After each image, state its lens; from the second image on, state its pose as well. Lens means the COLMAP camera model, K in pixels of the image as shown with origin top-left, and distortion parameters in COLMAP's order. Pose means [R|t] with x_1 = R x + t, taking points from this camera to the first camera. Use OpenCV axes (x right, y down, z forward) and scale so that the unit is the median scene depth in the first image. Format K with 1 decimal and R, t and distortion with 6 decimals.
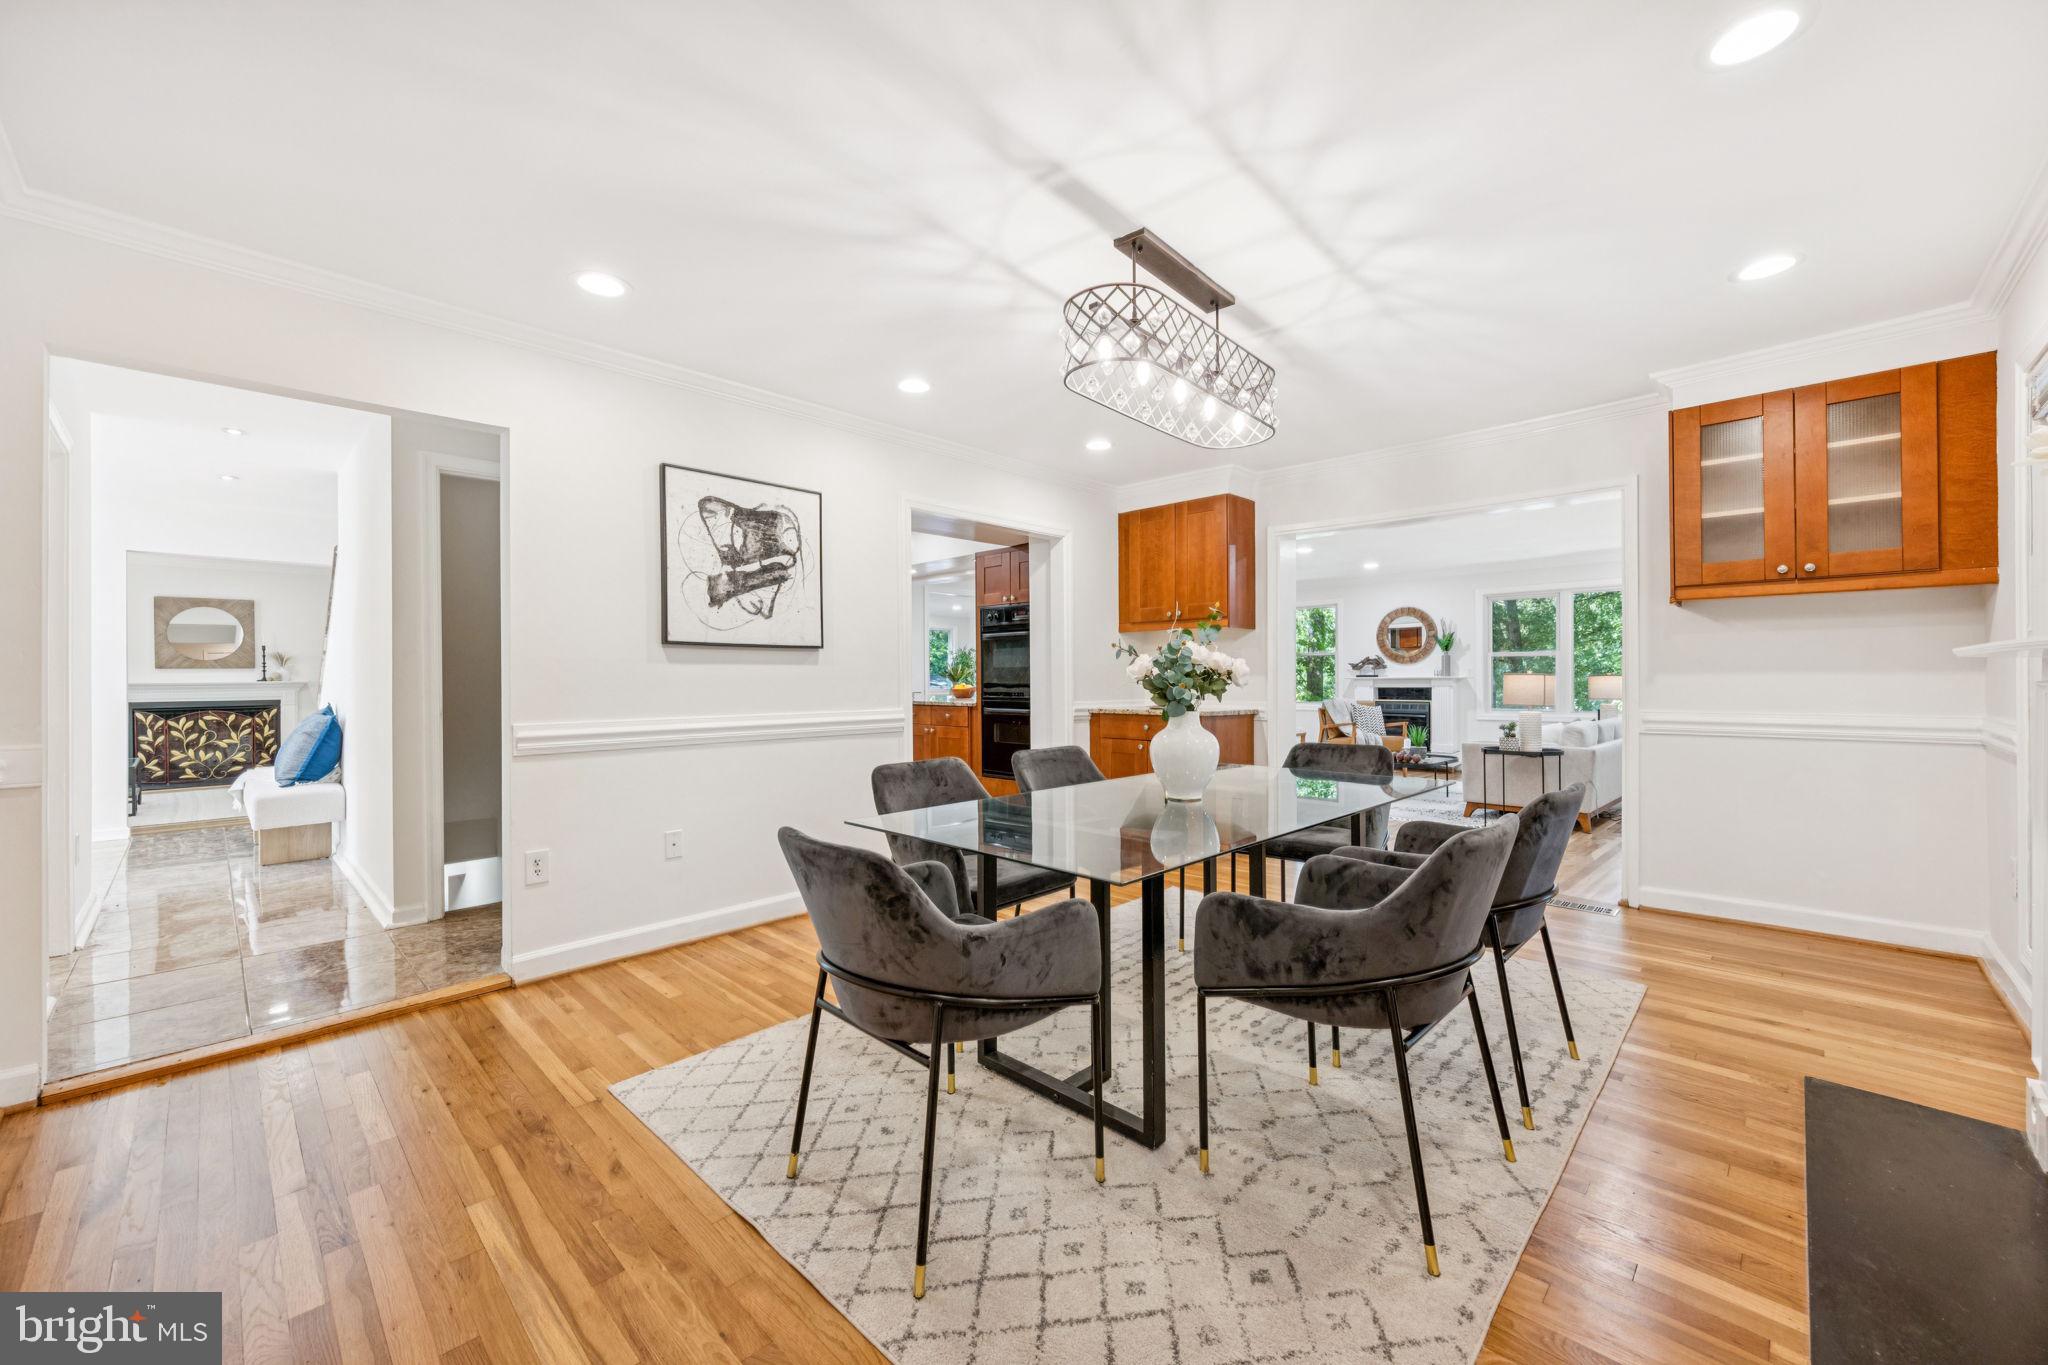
lens RADIAL K [[794.7, 0, 1016.7], [0, 794.7, 676.4], [0, 0, 1]] dist [0.001806, -0.000800]
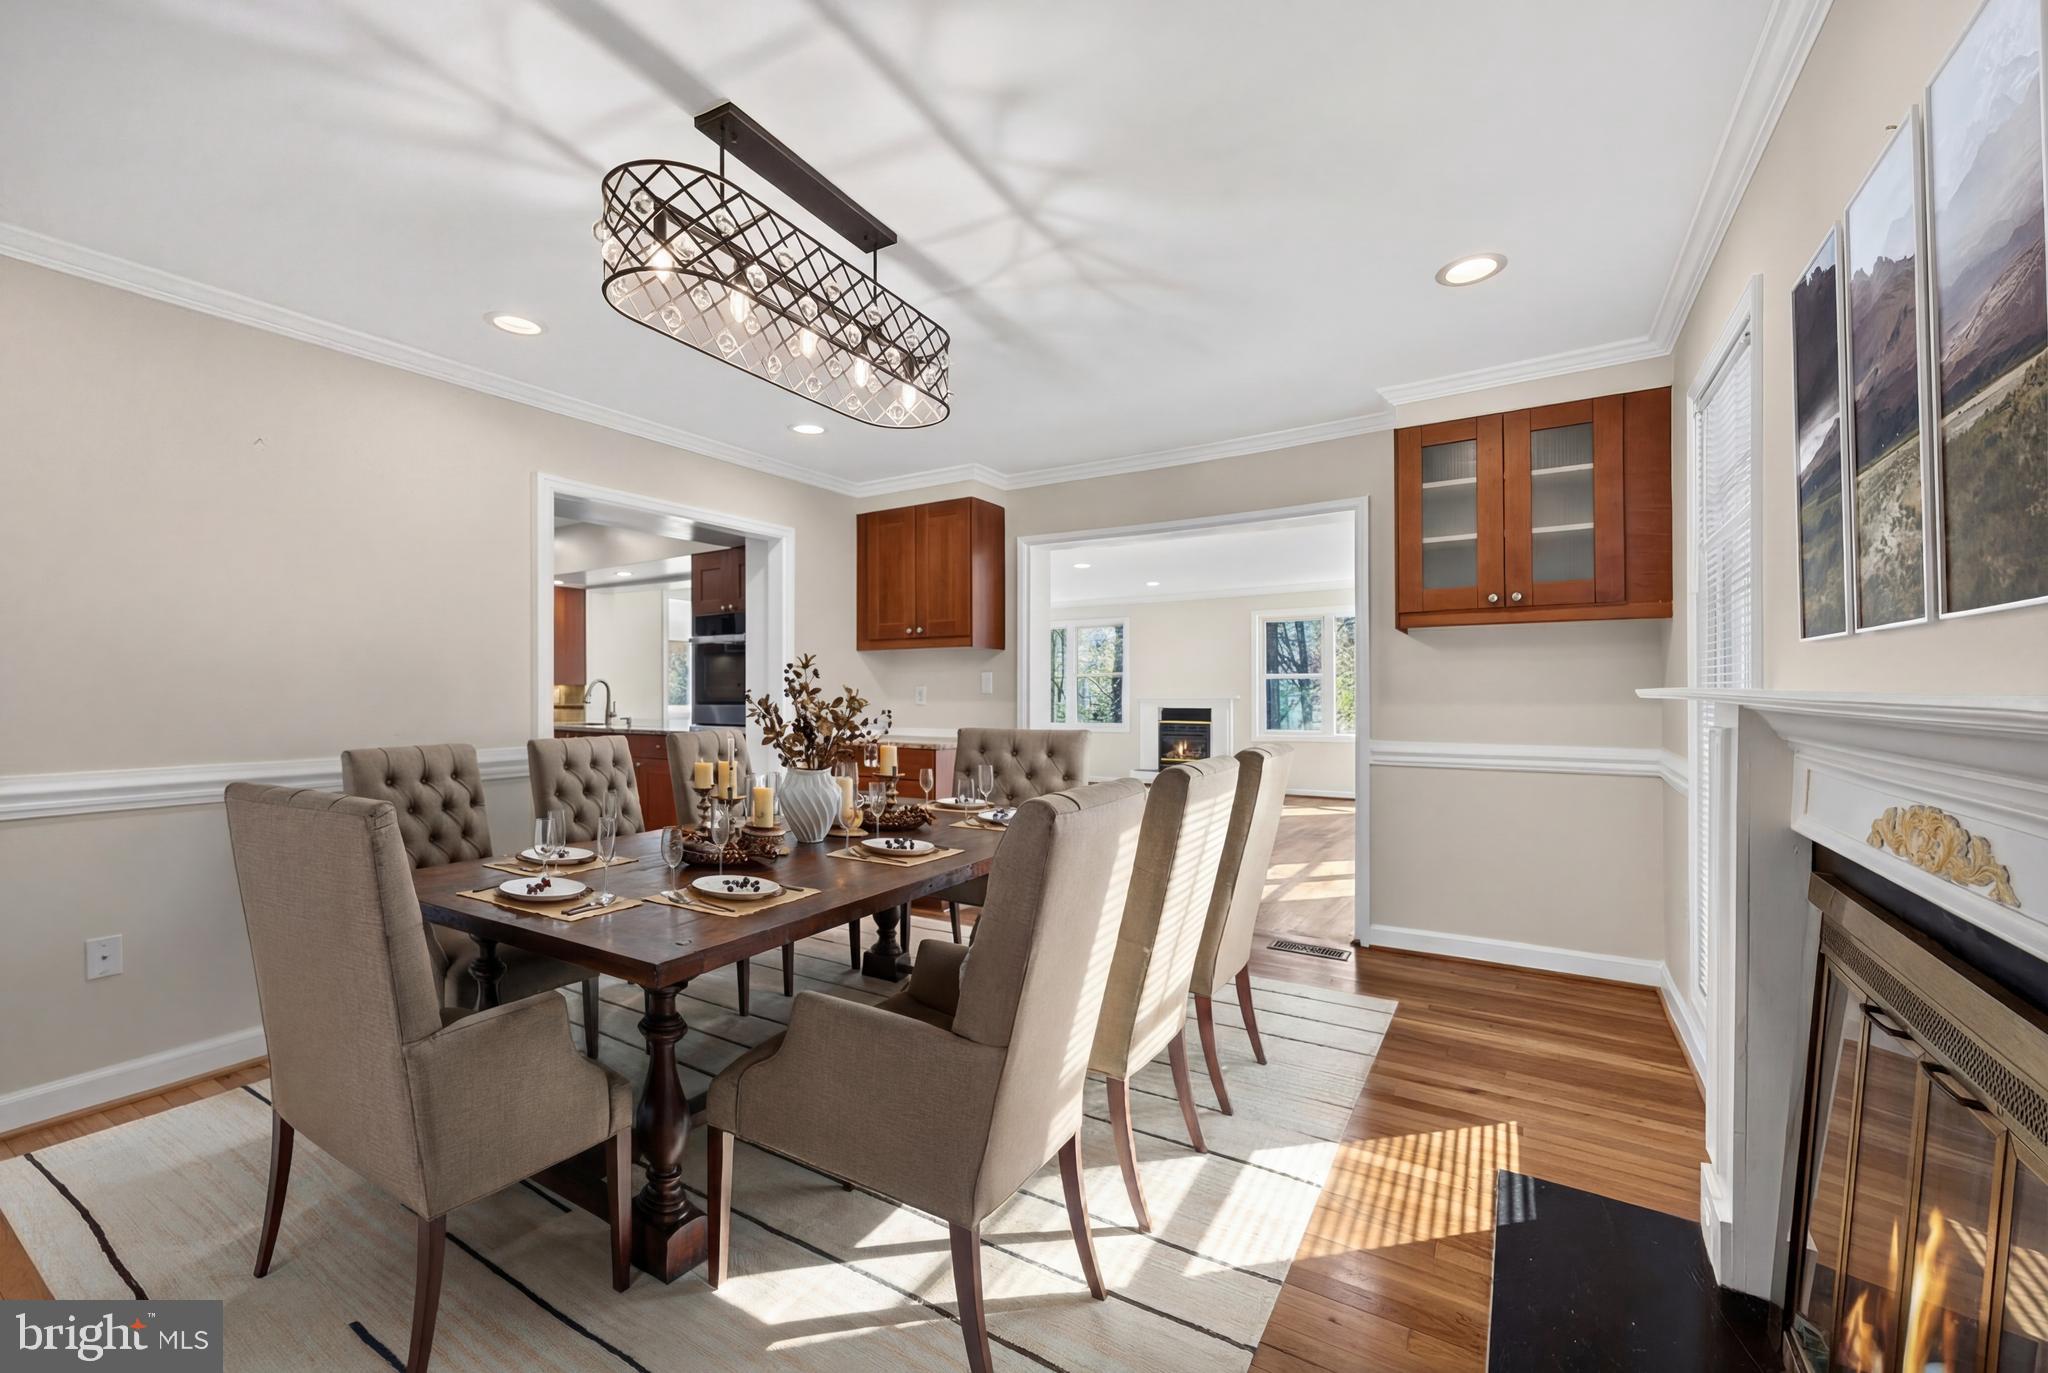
lens RADIAL K [[794.7, 0, 1035.6], [0, 794.7, 687.9], [0, 0, 1]] dist [0.001806, -0.000800]
pose [[0.976221, 0.002469, 0.216764, 0.220934], [-0.001985, 0.999995, -0.002451, -0.022984], [-0.216769, 0.001963, 0.976221, 0.184616]]
